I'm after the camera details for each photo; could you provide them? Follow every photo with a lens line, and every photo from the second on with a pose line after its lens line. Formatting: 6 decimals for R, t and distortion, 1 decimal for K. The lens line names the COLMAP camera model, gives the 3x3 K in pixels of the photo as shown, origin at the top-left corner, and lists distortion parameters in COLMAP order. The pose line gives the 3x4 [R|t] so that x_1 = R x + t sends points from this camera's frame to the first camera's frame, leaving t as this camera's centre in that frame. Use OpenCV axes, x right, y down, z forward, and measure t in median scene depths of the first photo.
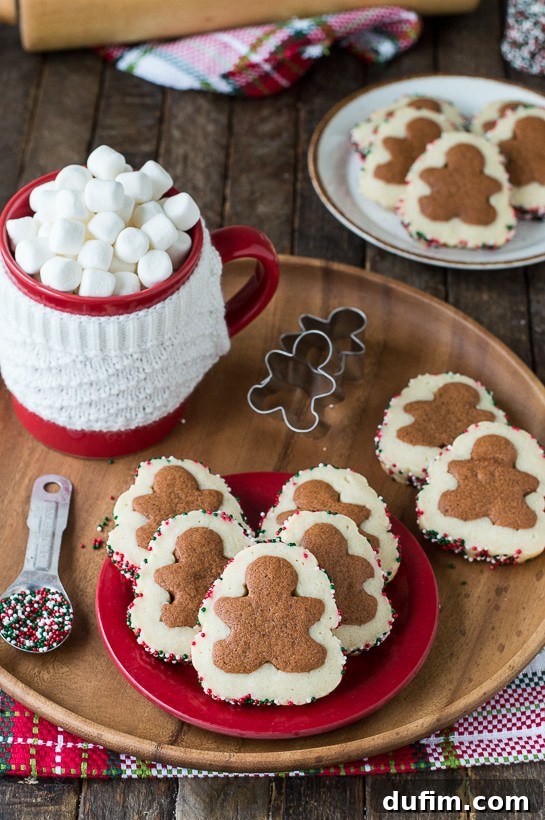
lens RADIAL K [[1998.7, 0, 271.5], [0, 1998.7, 409.8], [0, 0, 1]] dist [-0.051915, 0.000000]
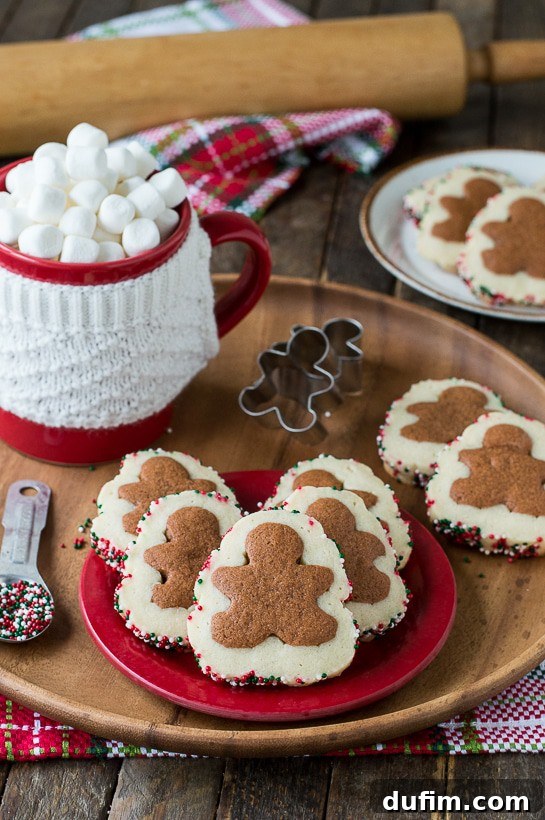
lens RADIAL K [[1998.7, 0, 273.6], [0, 1998.7, 410.2], [0, 0, 1]] dist [-0.051915, 0.000000]
pose [[0.999500, -0.014559, 0.028079, -0.023557], [0.019105, 0.985409, -0.169129, 0.166928], [-0.025207, 0.169581, 0.985194, 0.089284]]
